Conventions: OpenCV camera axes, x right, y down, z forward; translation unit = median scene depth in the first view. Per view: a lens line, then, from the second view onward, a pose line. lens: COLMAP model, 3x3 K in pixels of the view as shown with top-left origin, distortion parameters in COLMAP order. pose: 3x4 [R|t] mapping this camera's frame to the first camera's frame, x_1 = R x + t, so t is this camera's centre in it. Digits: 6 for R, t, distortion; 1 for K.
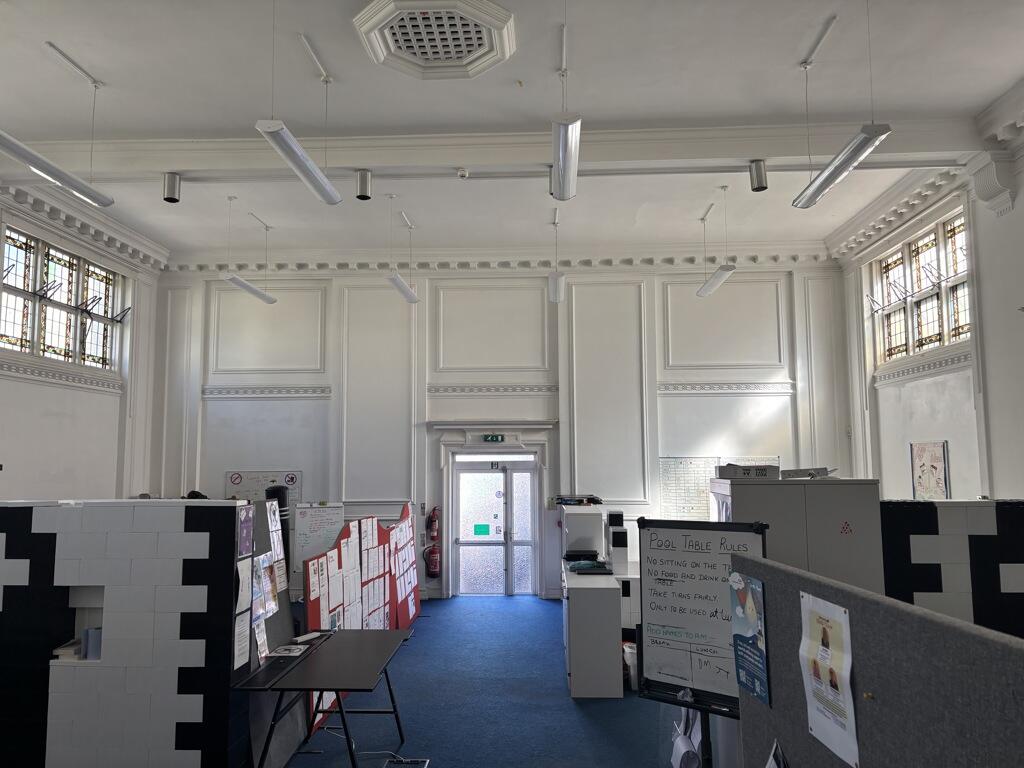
lens RADIAL K [[764.3, 0, 512.0], [0, 764.3, 384.0], [0, 0, 1]] dist [0.141849, -0.220238]
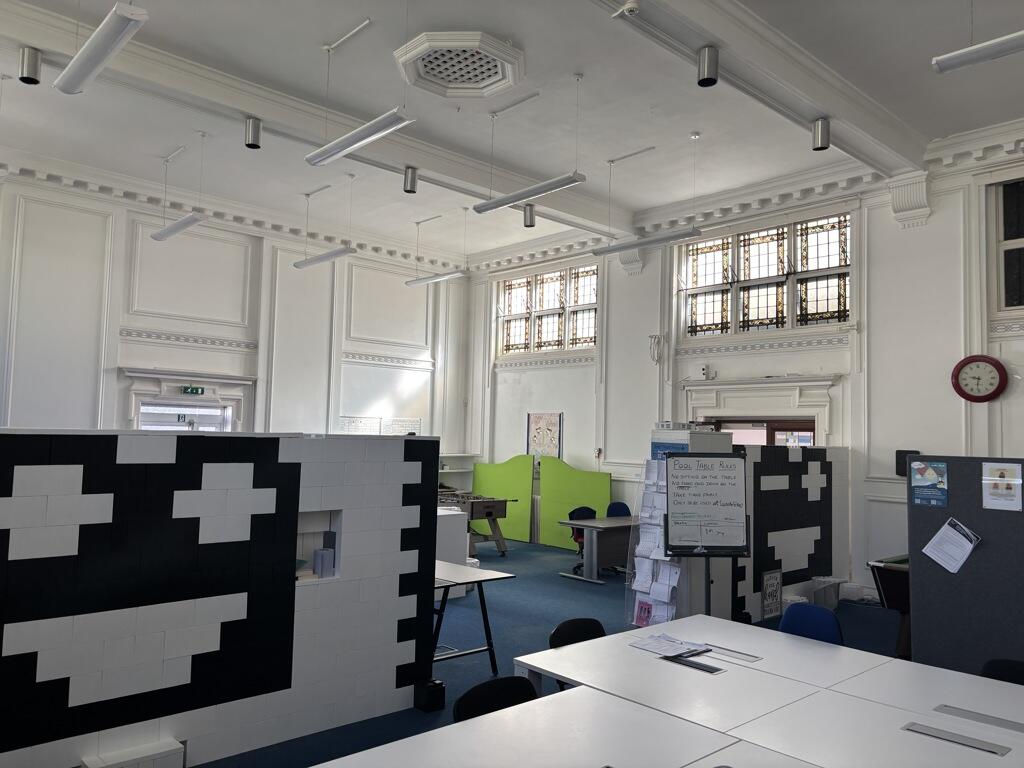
lens RADIAL K [[765.9, 0, 512.0], [0, 765.9, 384.0], [0, 0, 1]] dist [0.002340, -0.003305]
pose [[0.699449, 0.072408, 0.711005, -0.467062], [-0.102580, 0.994725, -0.000388, 0.023233], [-0.707283, -0.072664, 0.703186, 0.031445]]
